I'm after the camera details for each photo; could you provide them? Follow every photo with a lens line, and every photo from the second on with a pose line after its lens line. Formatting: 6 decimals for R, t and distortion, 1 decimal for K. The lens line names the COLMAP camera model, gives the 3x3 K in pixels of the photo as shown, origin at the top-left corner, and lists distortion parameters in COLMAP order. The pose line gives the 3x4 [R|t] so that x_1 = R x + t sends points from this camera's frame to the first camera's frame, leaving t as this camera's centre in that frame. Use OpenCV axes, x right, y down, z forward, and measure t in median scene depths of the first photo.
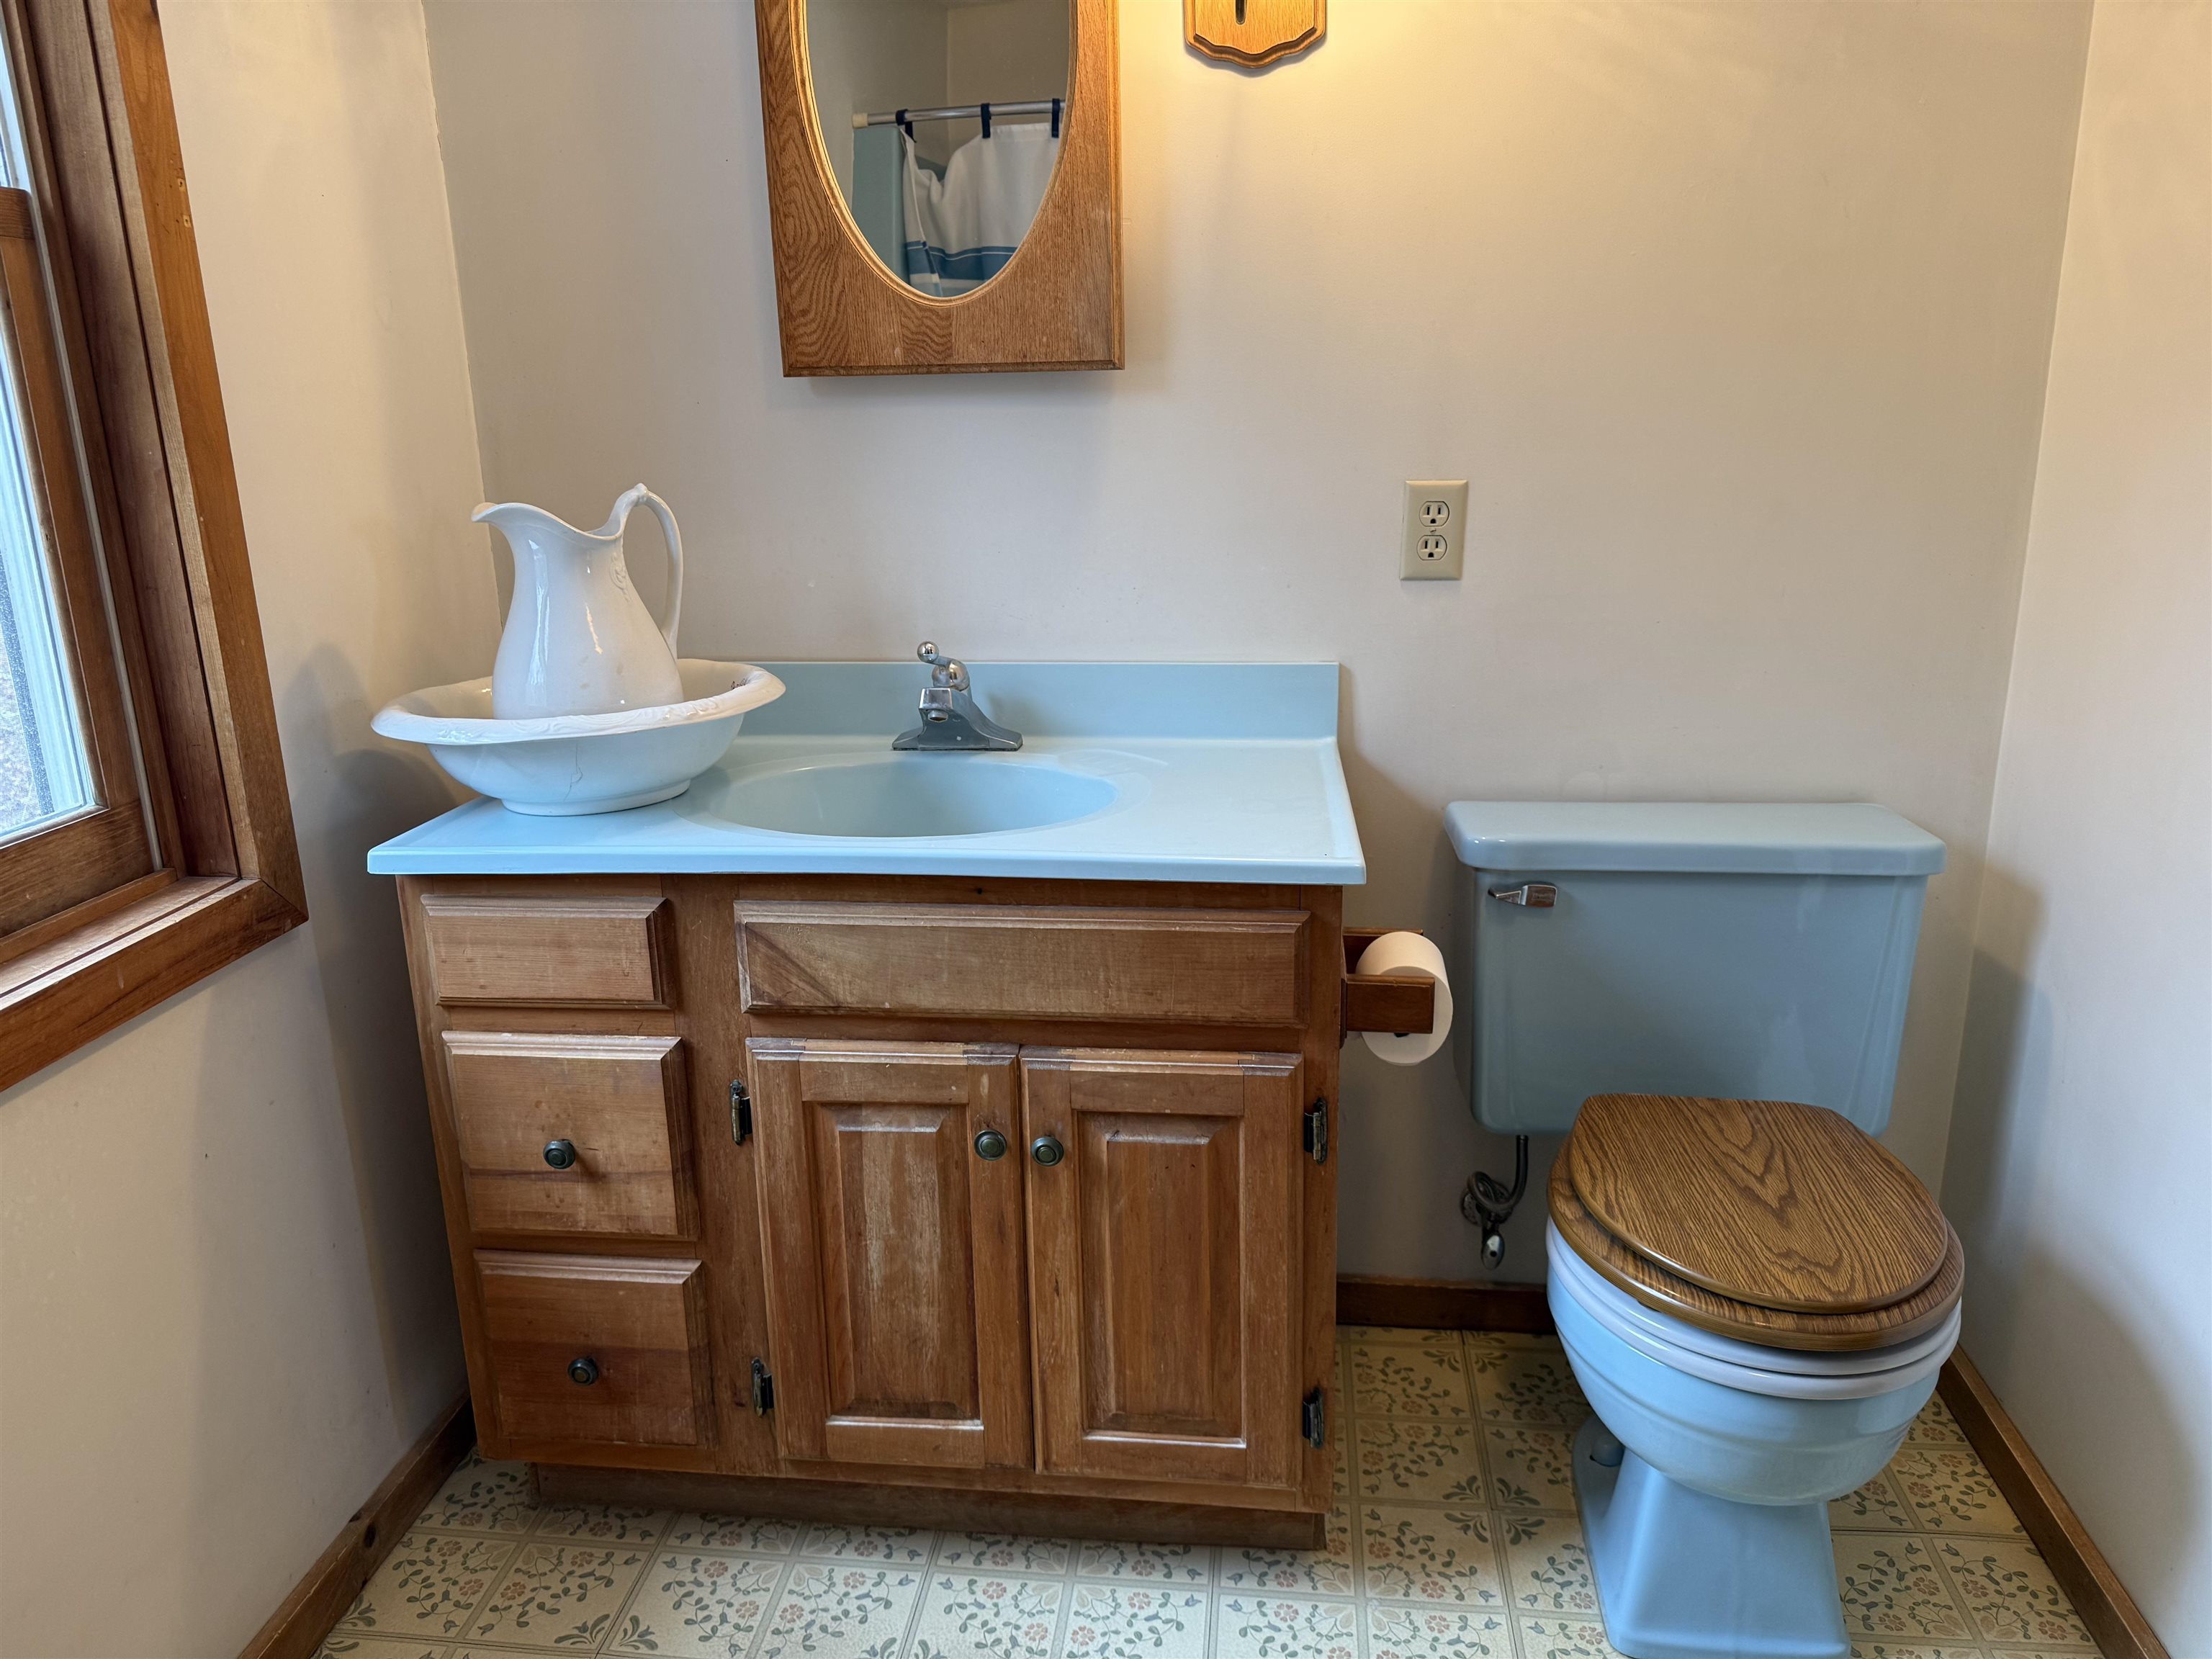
lens RADIAL K [[1596.5, 0, 1076.3], [0, 1596.5, 840.0], [0, 0, 1]] dist [0.106260, -0.206257]
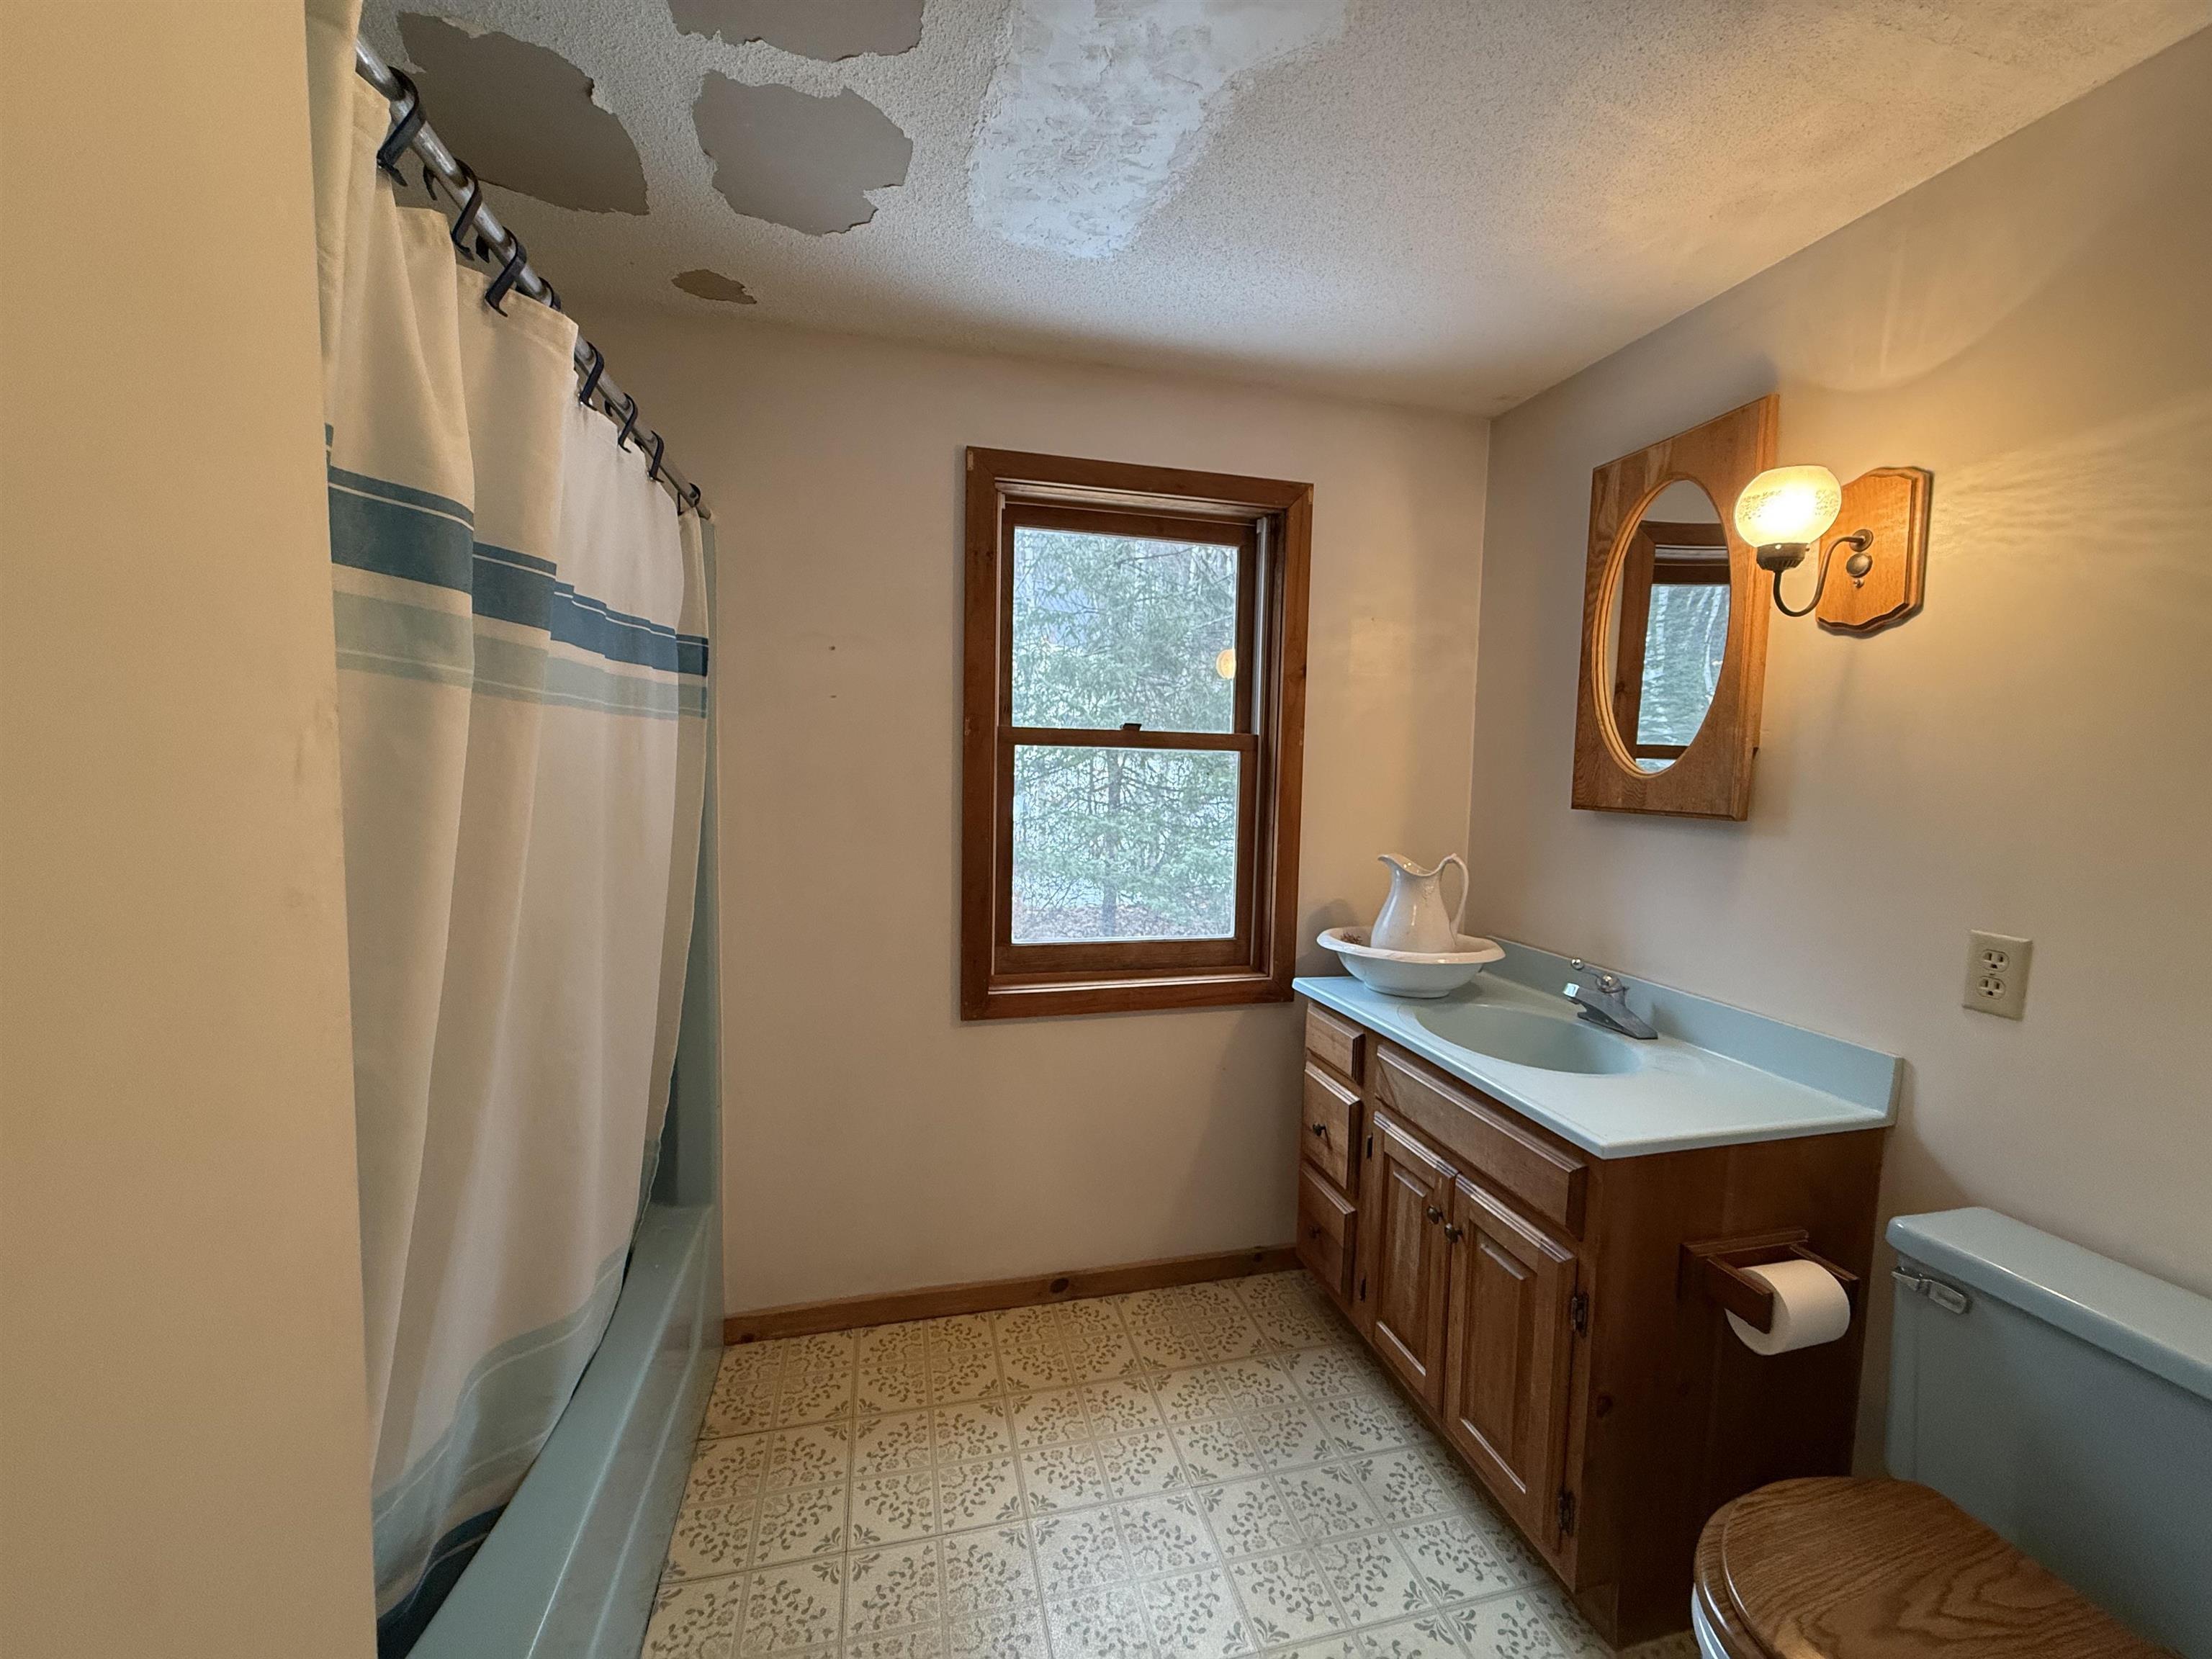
lens RADIAL K [[878.6, 0, 1097.3], [0, 878.6, 832.8], [0, 0, 1]] dist [0.000863, -0.000433]
pose [[0.343464, 0.105027, -0.933275, 0.701717], [-0.278475, 0.960427, 0.005598, -0.130929], [0.896931, 0.257971, 0.359119, 0.161044]]
